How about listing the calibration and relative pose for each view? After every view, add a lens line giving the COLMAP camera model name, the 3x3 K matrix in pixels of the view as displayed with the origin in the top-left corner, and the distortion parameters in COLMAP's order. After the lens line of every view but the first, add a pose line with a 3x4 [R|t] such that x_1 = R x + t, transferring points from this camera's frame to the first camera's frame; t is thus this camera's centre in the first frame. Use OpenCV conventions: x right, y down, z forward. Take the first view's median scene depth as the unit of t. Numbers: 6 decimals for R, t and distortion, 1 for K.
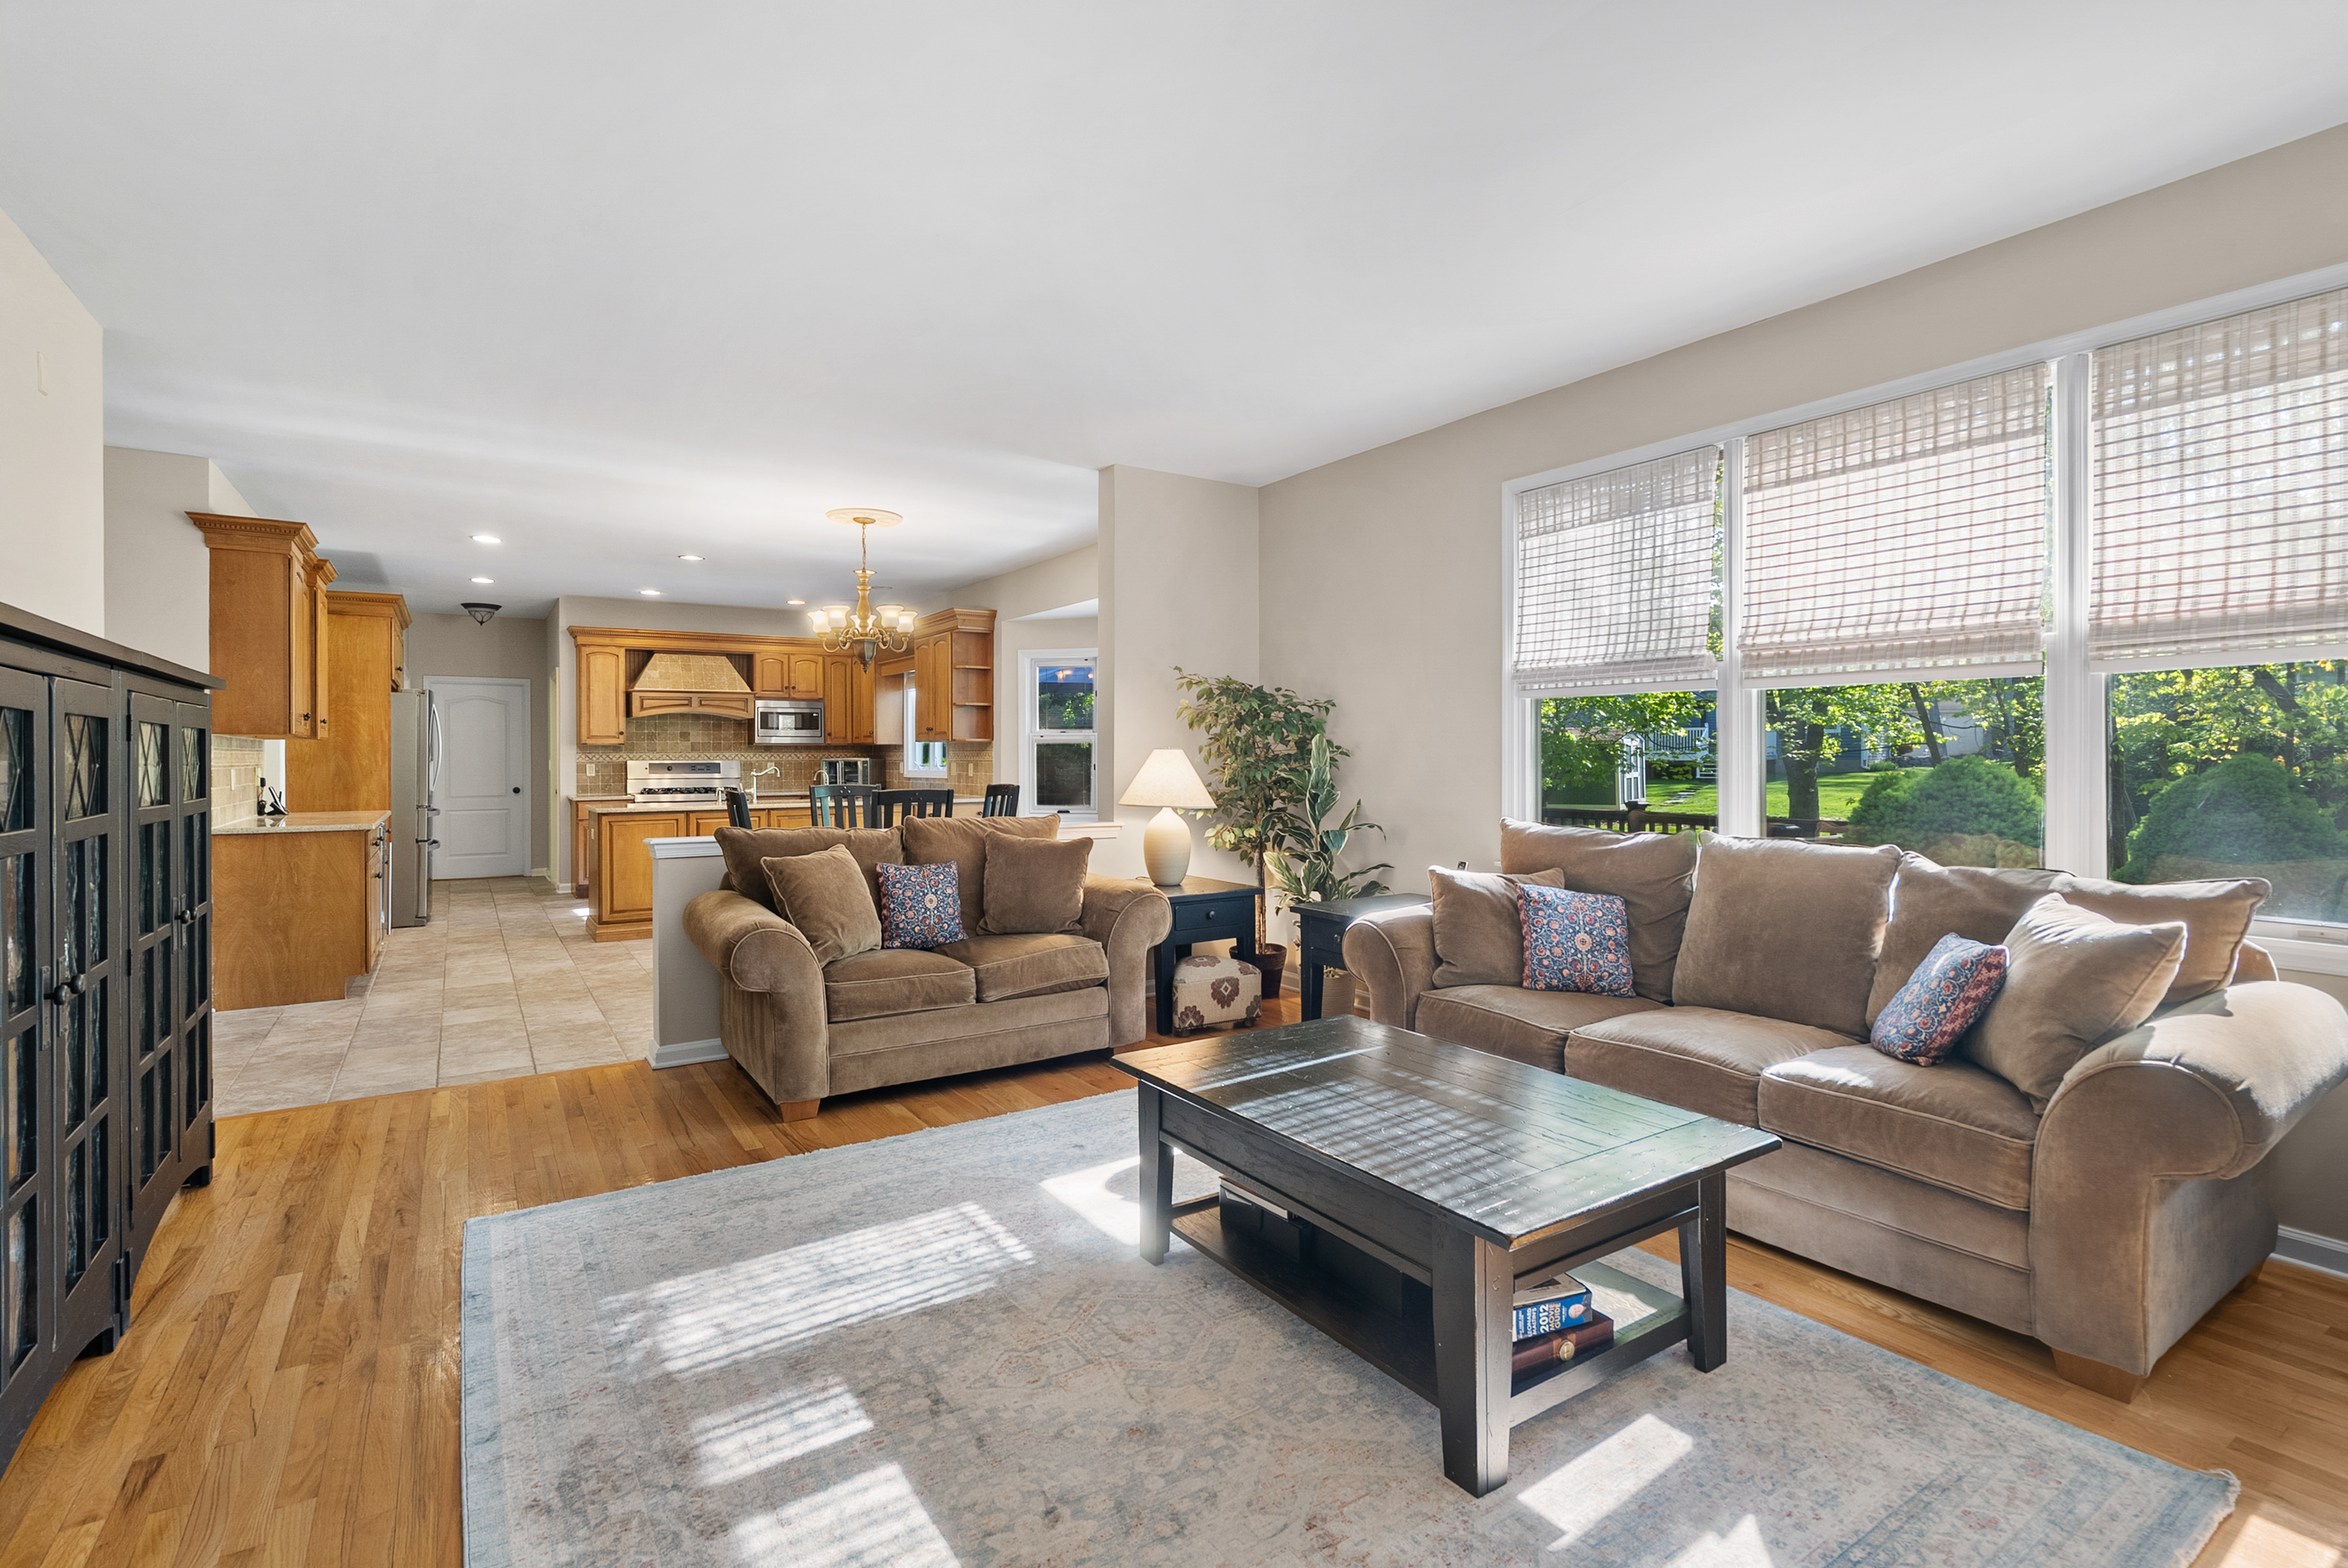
lens RADIAL K [[1094.5, 0, 1173.4], [0, 1094.5, 754.2], [0, 0, 1]] dist [0.001090, 0.000310]
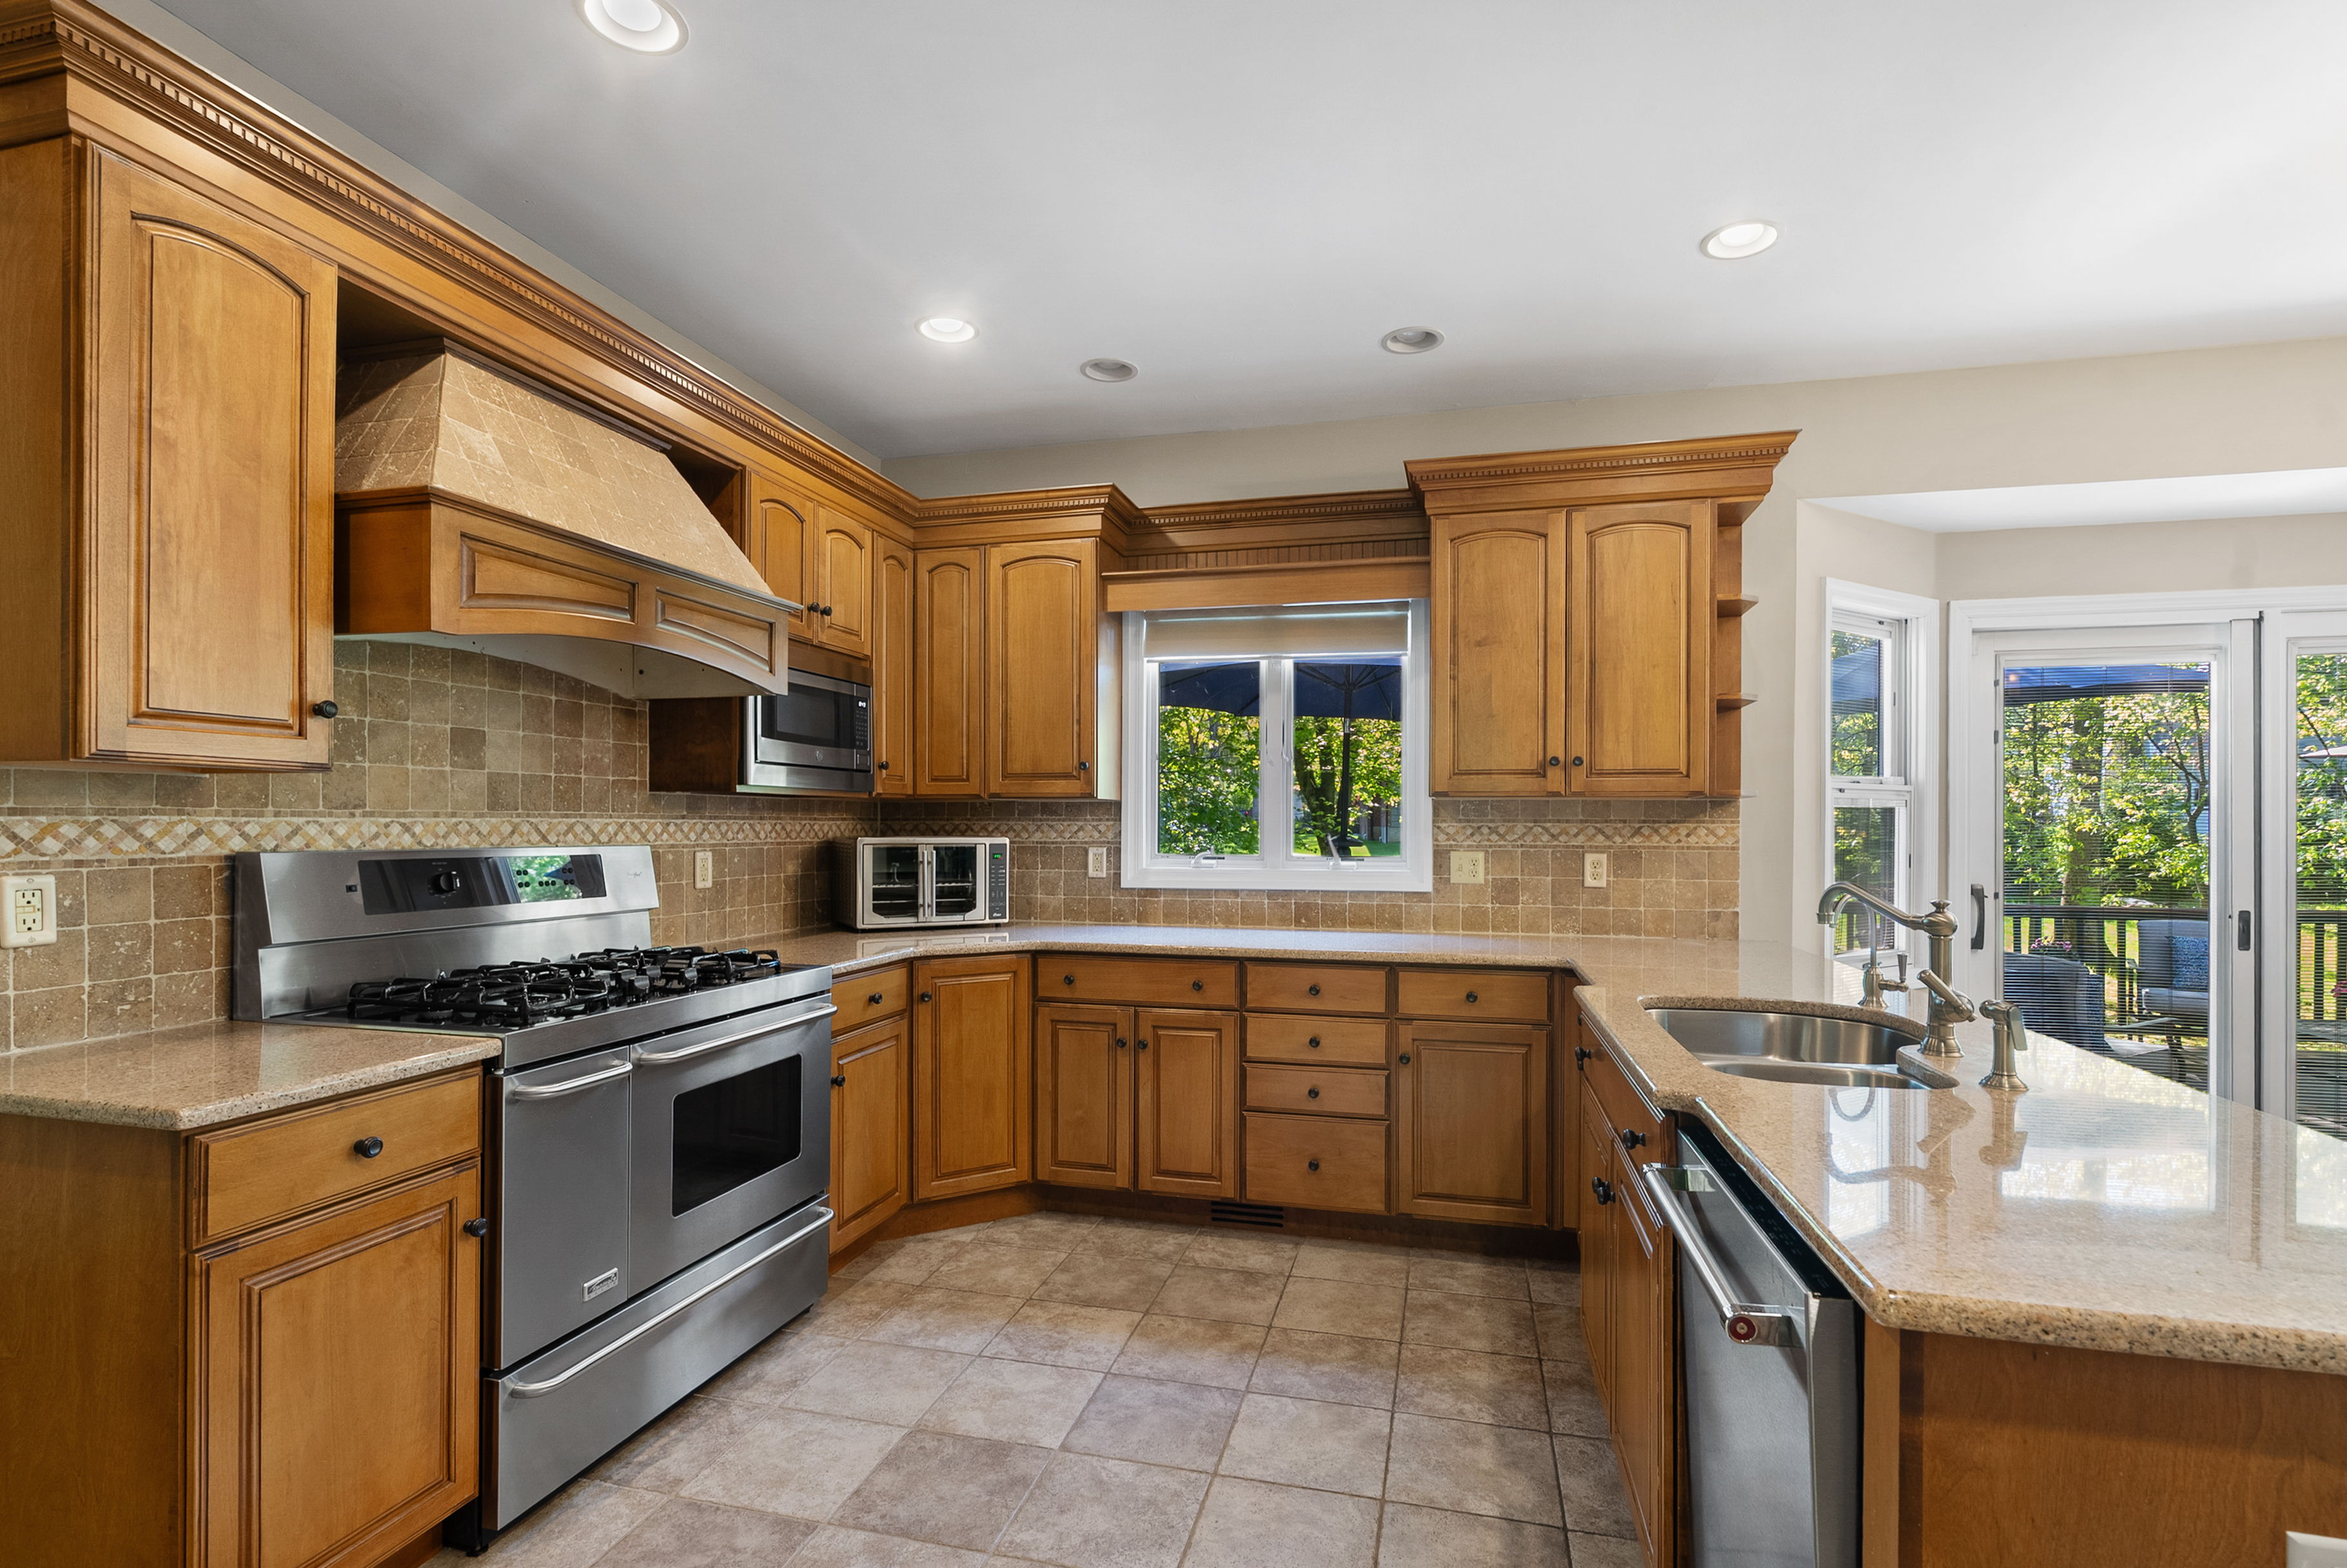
lens RADIAL K [[1094.5, 0, 1168.4], [0, 1094.5, 811.8], [0, 0, 1]] dist [-0.001892, 0.001497]
pose [[0.738354, 0.015840, 0.674227, -0.525162], [-0.008321, 0.999862, -0.014378, 0.000075], [-0.674362, 0.005006, 0.738384, 0.764526]]
